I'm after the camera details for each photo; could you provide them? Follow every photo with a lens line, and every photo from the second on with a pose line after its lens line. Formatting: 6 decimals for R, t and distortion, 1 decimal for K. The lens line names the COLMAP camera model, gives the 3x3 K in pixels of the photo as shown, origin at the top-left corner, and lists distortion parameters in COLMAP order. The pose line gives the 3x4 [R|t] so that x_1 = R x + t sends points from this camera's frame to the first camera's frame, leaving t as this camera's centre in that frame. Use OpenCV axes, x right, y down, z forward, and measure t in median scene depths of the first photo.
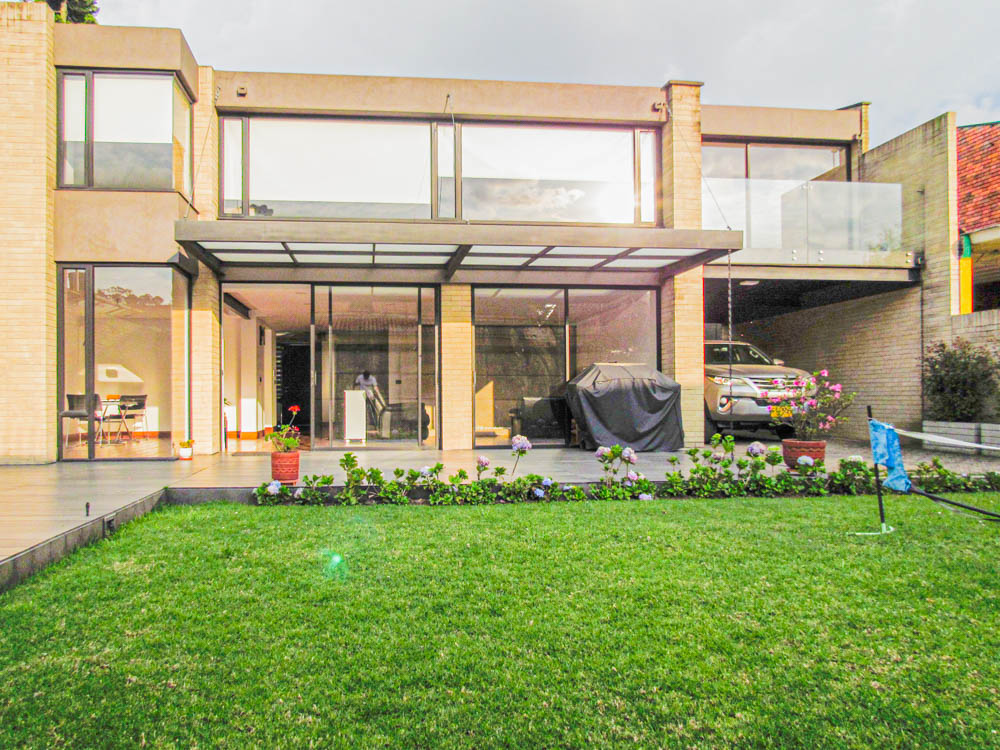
lens RADIAL K [[728.4, 0, 498.9], [0, 728.4, 392.8], [0, 0, 1]] dist [-0.043362, 0.031626]
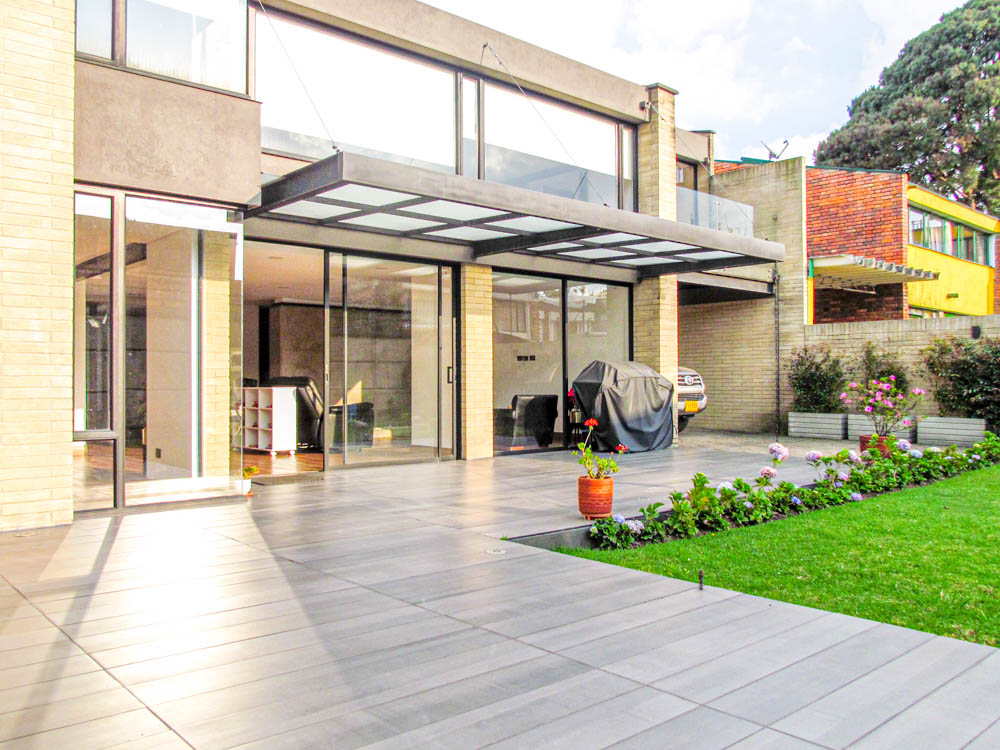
lens RADIAL K [[769.7, 0, 532.5], [0, 769.7, 374.4], [0, 0, 1]] dist [-0.034722, 0.001268]
pose [[0.821968, 0.006365, 0.569498, -0.512537], [-0.004379, 0.999979, -0.004857, -0.016821], [-0.569517, 0.001498, 0.821978, 0.214157]]
